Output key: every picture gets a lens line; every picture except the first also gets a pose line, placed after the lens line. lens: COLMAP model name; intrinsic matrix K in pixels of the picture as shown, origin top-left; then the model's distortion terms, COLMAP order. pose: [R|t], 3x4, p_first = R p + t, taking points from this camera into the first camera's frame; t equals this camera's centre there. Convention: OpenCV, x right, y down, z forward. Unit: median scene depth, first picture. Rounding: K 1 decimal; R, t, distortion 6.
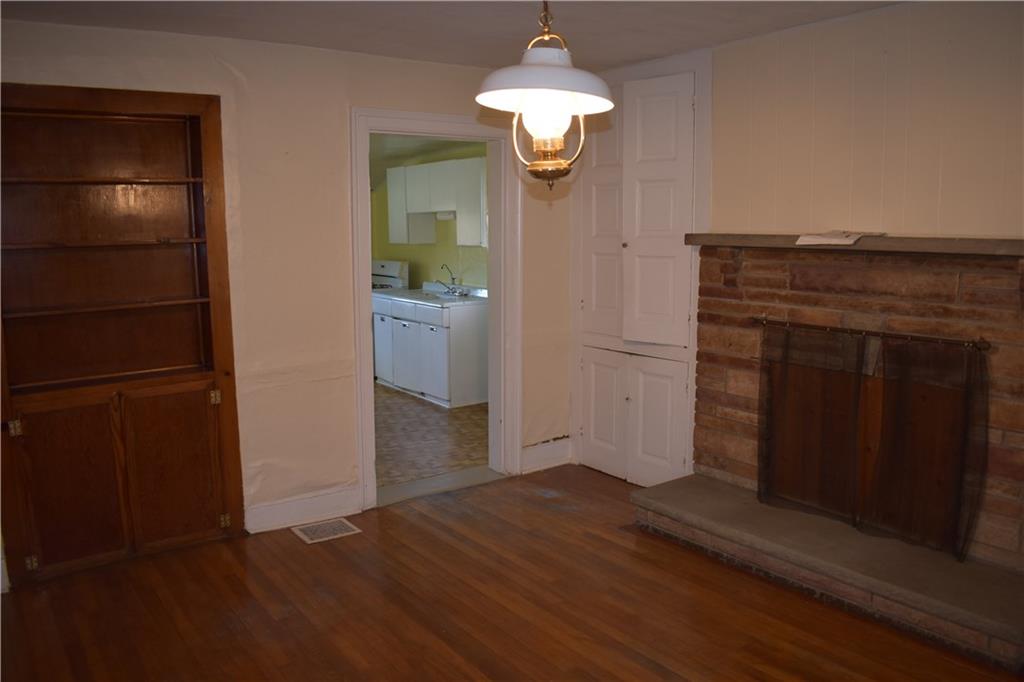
lens RADIAL K [[801.6, 0, 512.0], [0, 801.6, 341.0], [0, 0, 1]] dist [-0.076274, 0.013940]
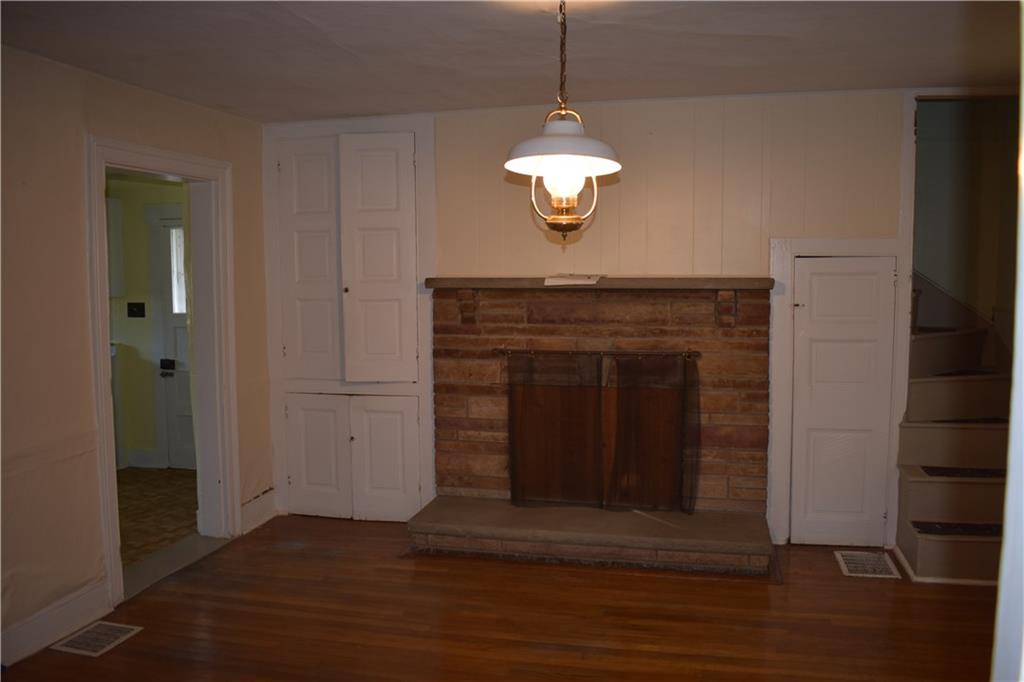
lens RADIAL K [[801.6, 0, 512.0], [0, 801.6, 341.0], [0, 0, 1]] dist [-0.076274, 0.013940]
pose [[0.770387, -0.057269, 0.635000, -0.431775], [0.093941, 0.995283, -0.024208, -0.010874], [-0.630618, 0.078302, 0.772133, 0.083423]]
